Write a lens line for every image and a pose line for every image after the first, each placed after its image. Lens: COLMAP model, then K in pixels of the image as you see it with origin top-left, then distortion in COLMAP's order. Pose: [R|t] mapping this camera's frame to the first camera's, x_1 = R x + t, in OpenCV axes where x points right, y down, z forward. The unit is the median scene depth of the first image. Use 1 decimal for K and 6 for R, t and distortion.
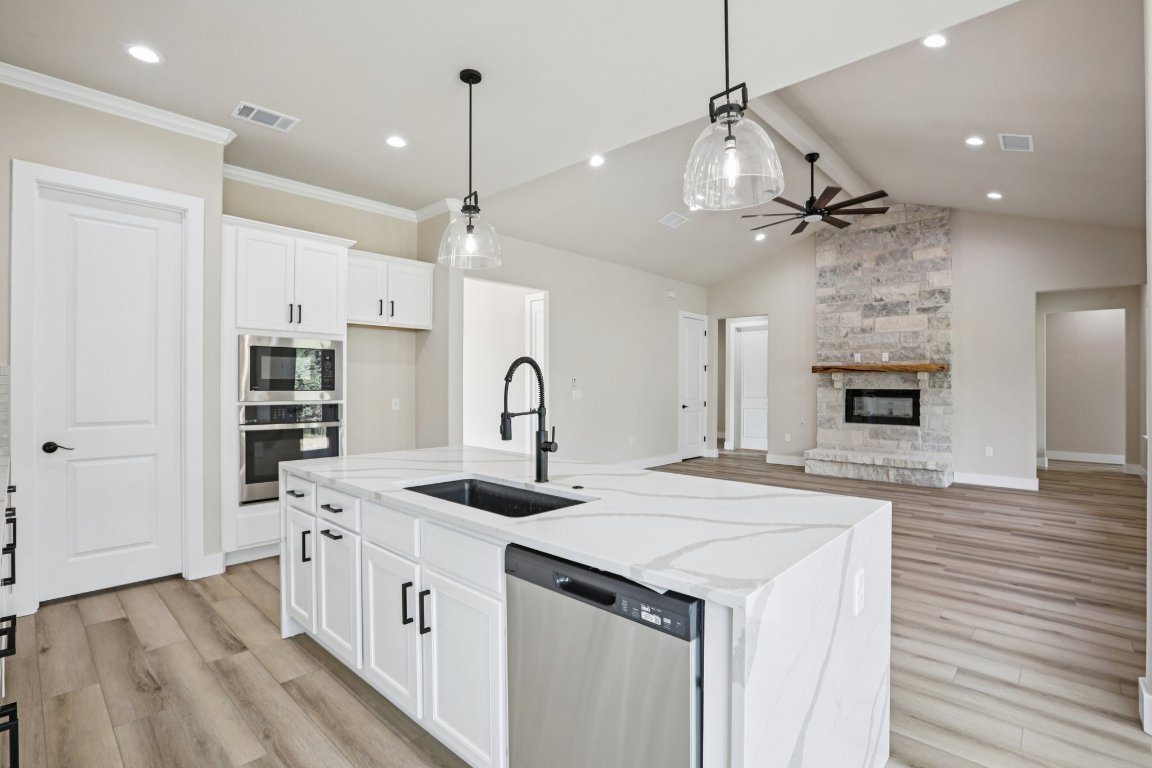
lens RADIAL K [[545.6, 0, 574.2], [0, 545.6, 380.0], [0, 0, 1]] dist [-0.042862, 0.011143]
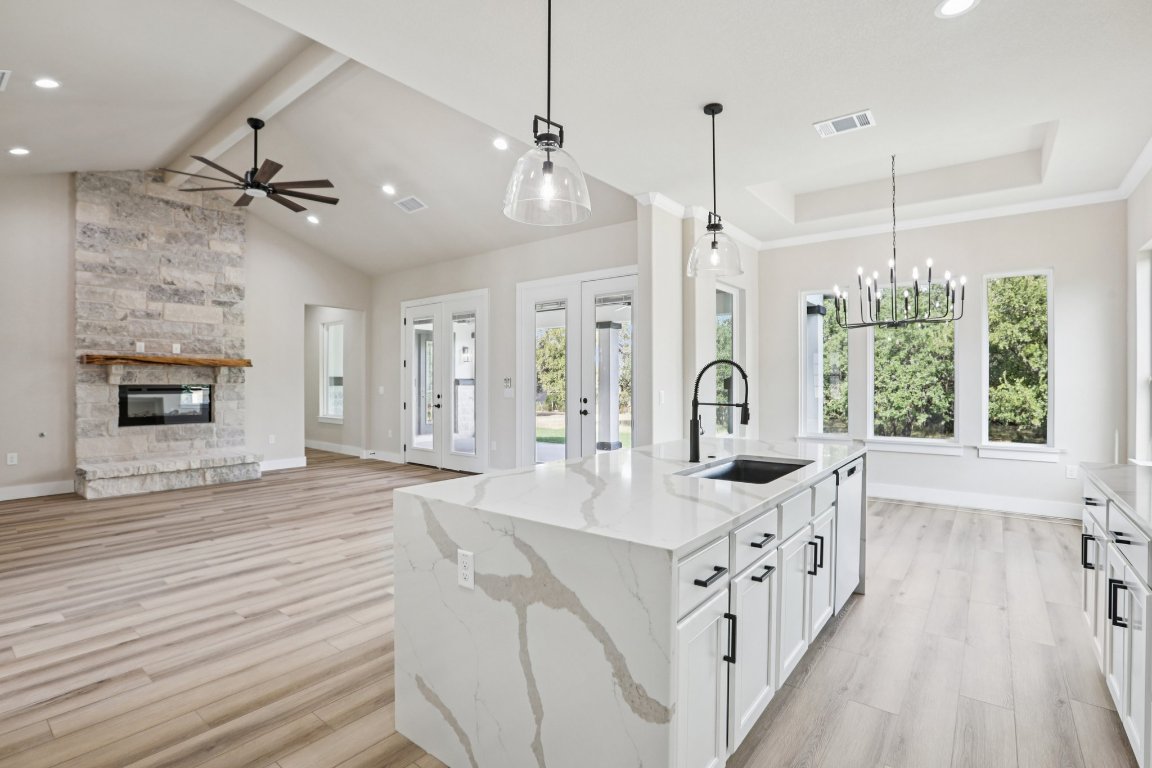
lens RADIAL K [[535.5, 0, 580.0], [0, 535.5, 381.4], [0, 0, 1]] dist [-0.039991, 0.014022]
pose [[-0.077701, -0.003345, 0.996971, -0.347661], [-0.008839, 0.999957, 0.002666, 0.003544], [-0.996938, -0.008605, -0.077727, 0.407458]]
